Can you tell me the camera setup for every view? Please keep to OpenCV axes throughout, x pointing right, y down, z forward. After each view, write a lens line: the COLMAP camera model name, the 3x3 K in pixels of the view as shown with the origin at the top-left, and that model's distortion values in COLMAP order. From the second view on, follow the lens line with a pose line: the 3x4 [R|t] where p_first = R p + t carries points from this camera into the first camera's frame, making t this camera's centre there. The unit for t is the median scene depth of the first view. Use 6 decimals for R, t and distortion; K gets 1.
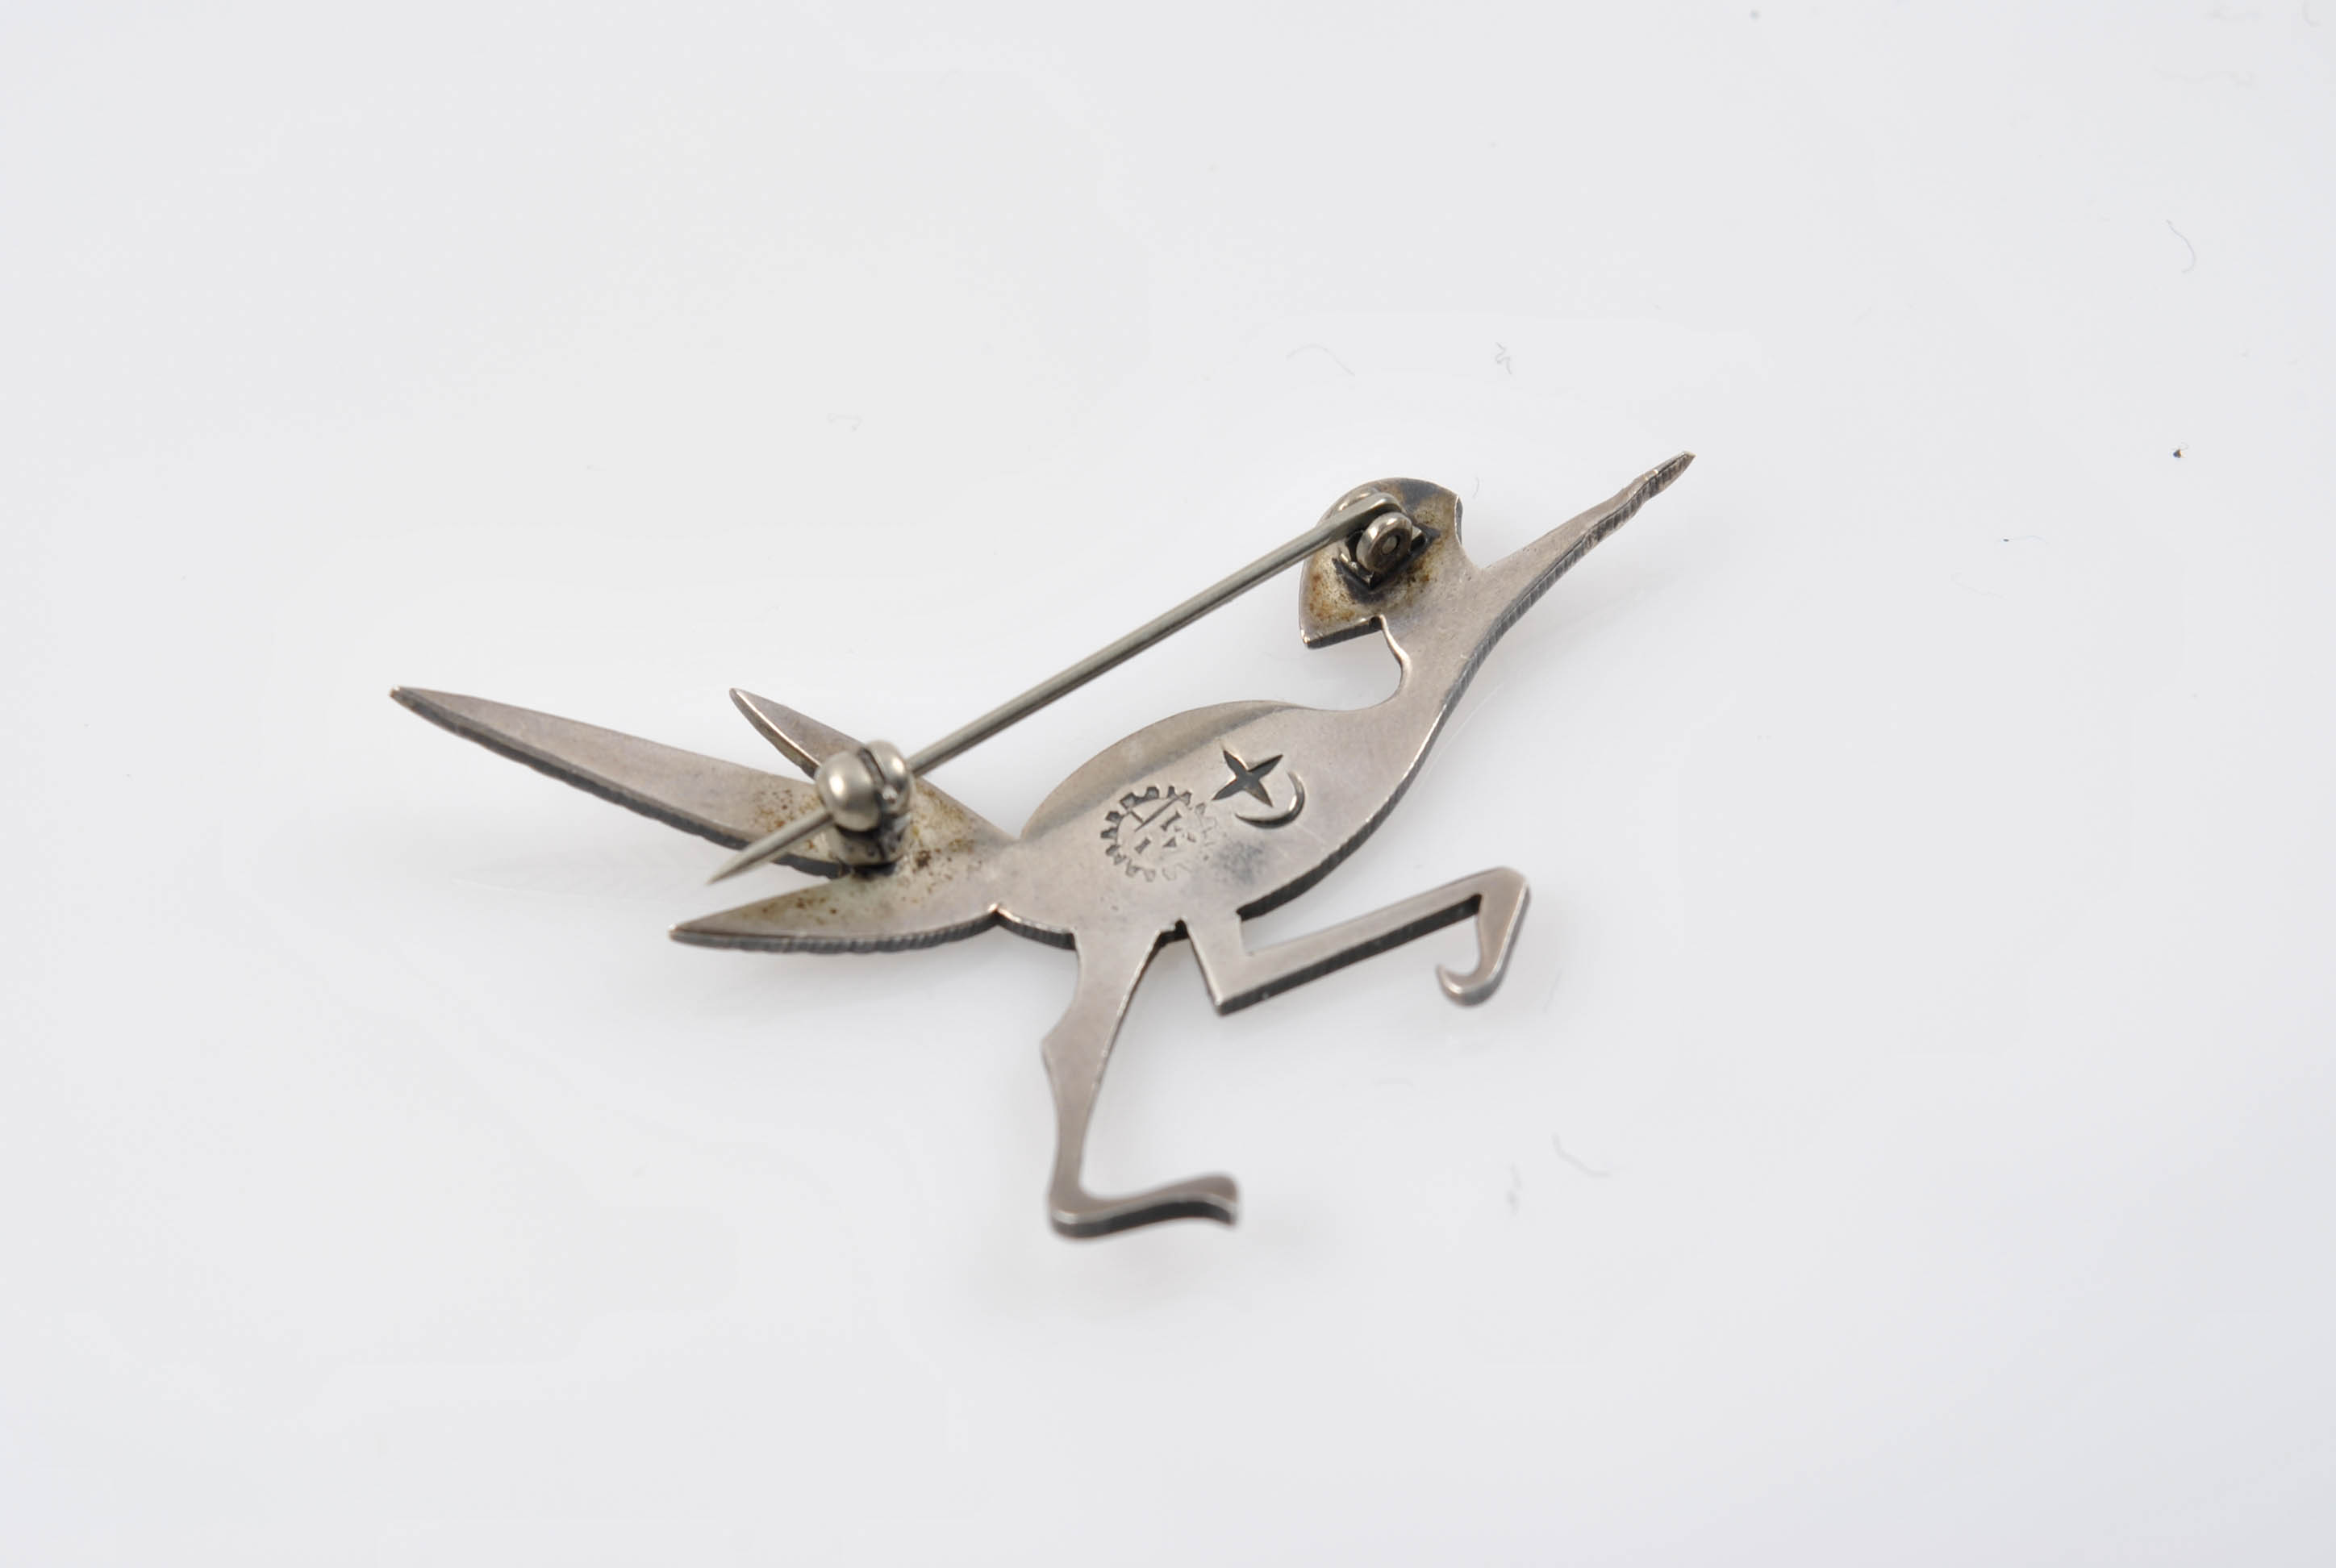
lens RADIAL K [[5655.5, 0, 1168.0], [0, 5655.5, 784.0], [0, 0, 1]] dist [0.007381, 0.023145]
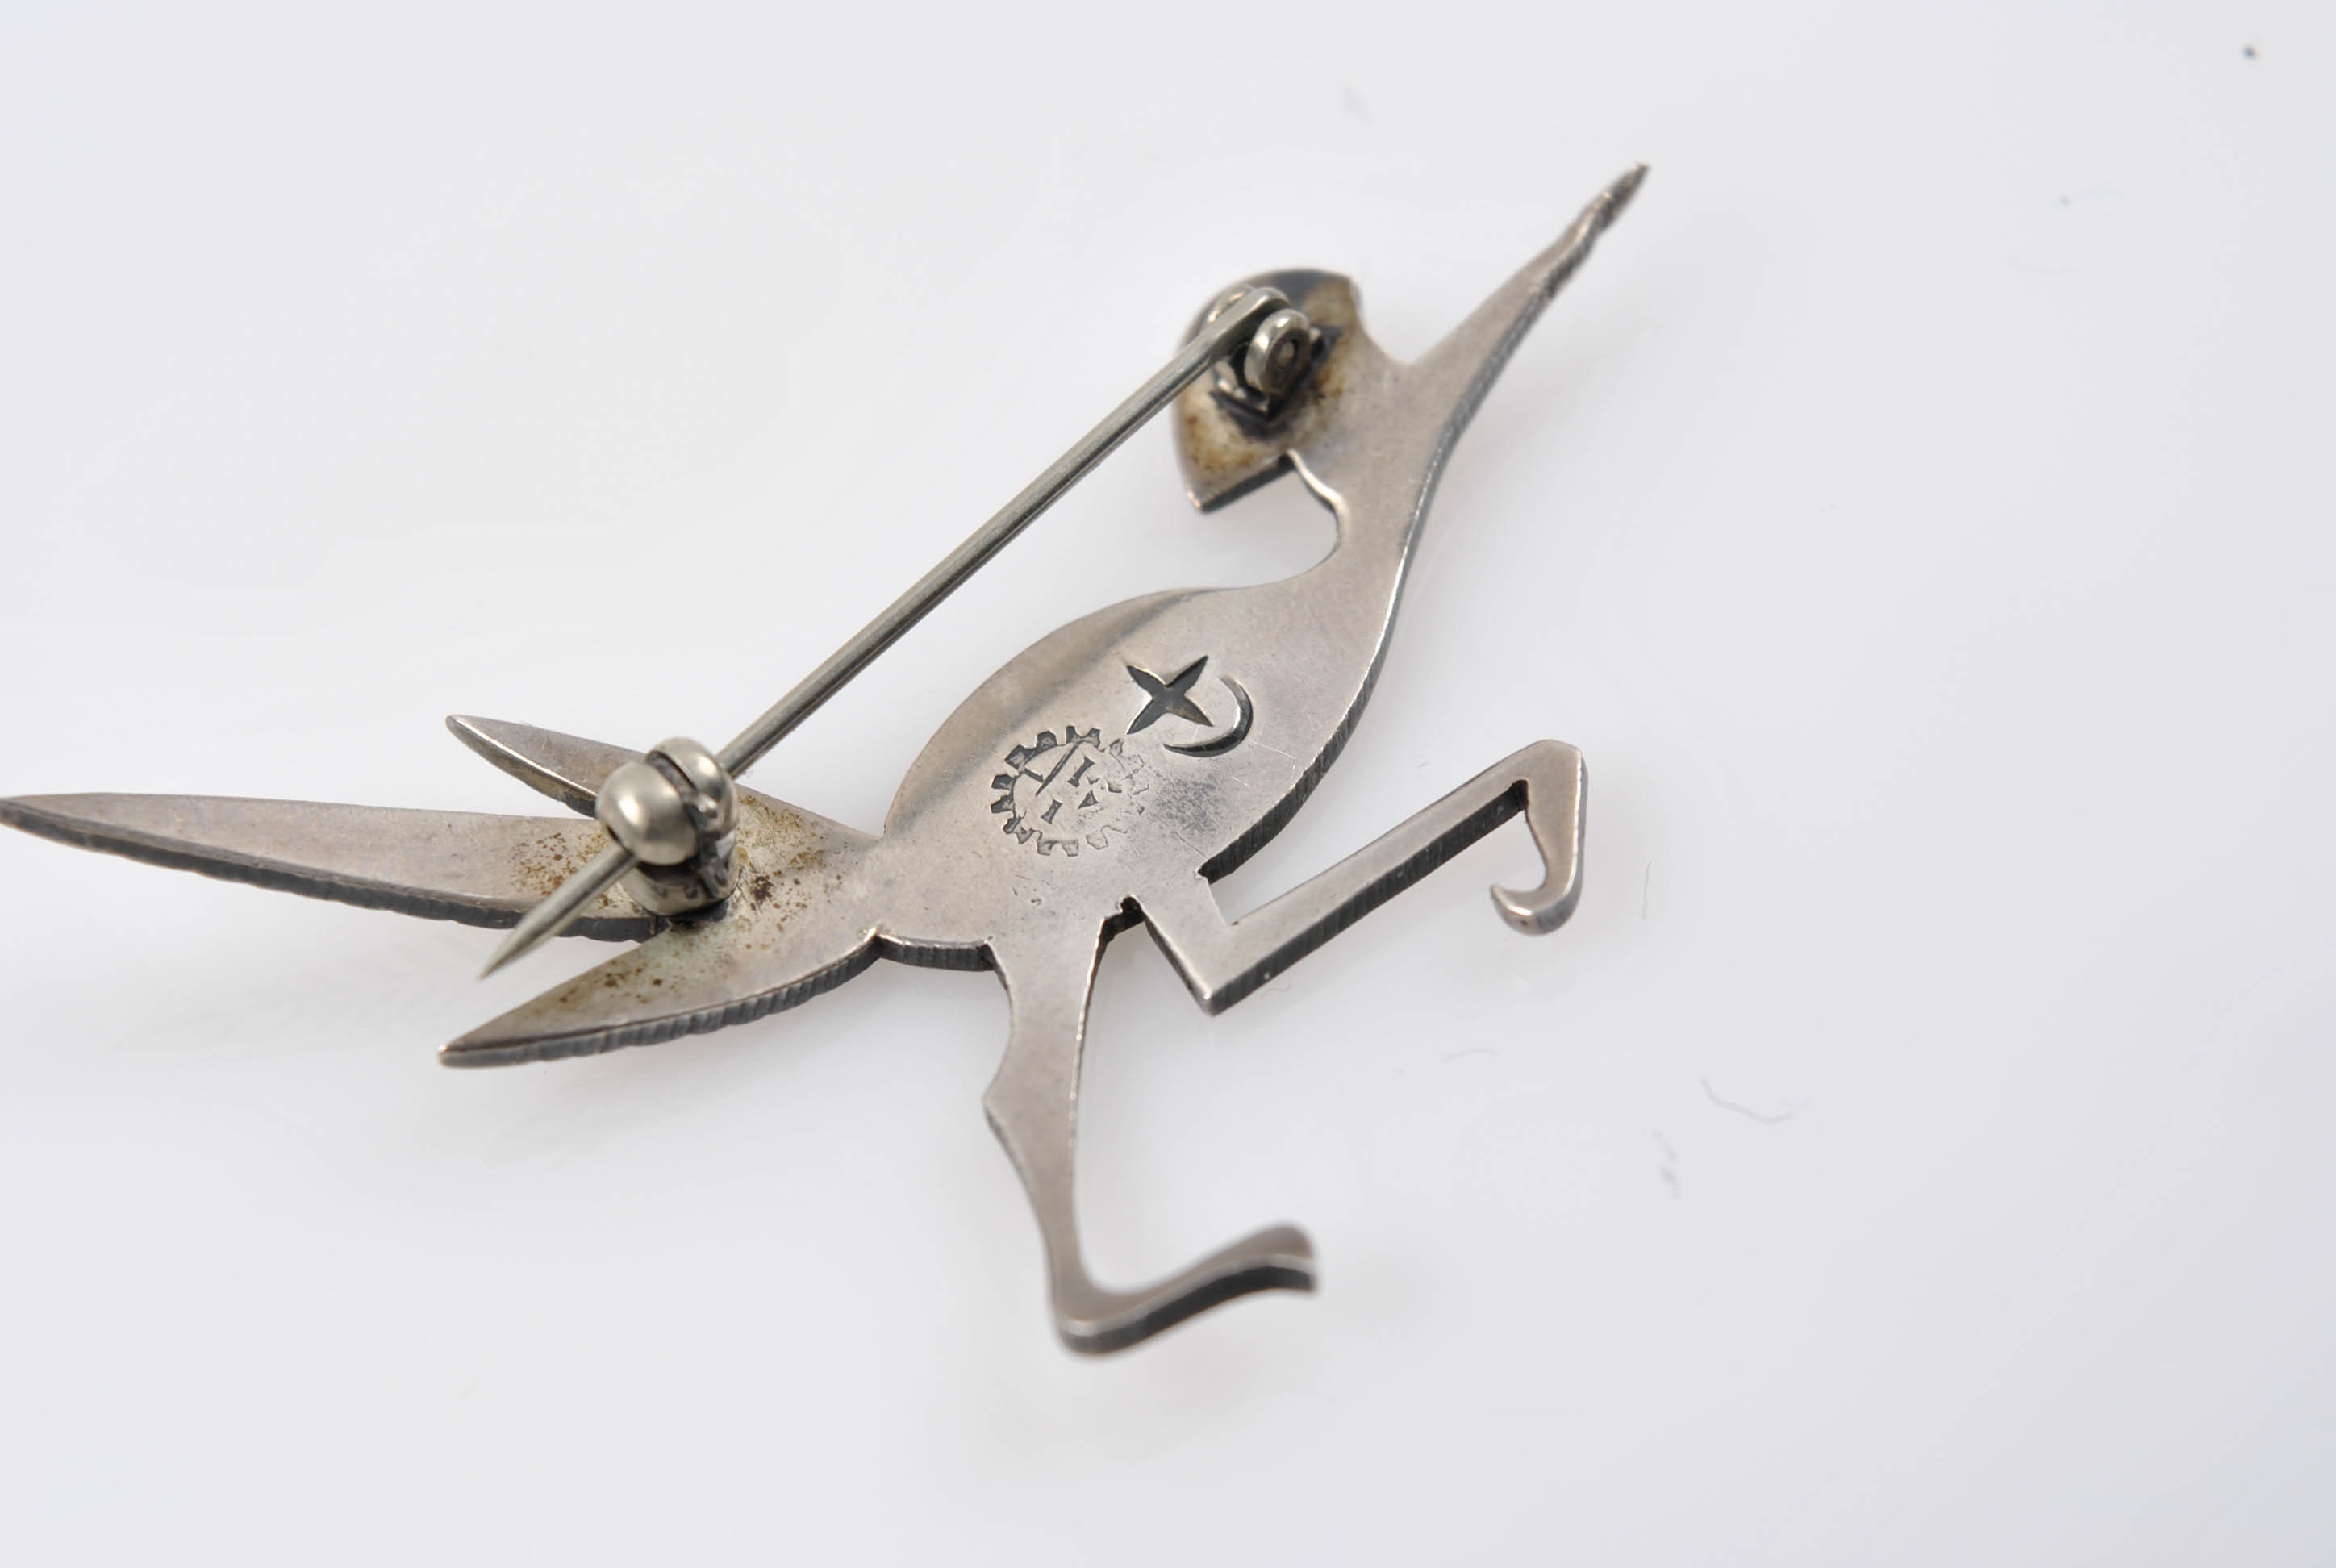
lens RADIAL K [[5221.6, 0, 1168.0], [0, 5221.6, 784.0], [0, 0, 1]] dist [0.003140, -0.014607]
pose [[0.974441, -0.196234, 0.109351, -0.062964], [0.198467, 0.980058, -0.009821, 0.017034], [-0.105243, 0.031273, 0.993955, 0.324623]]
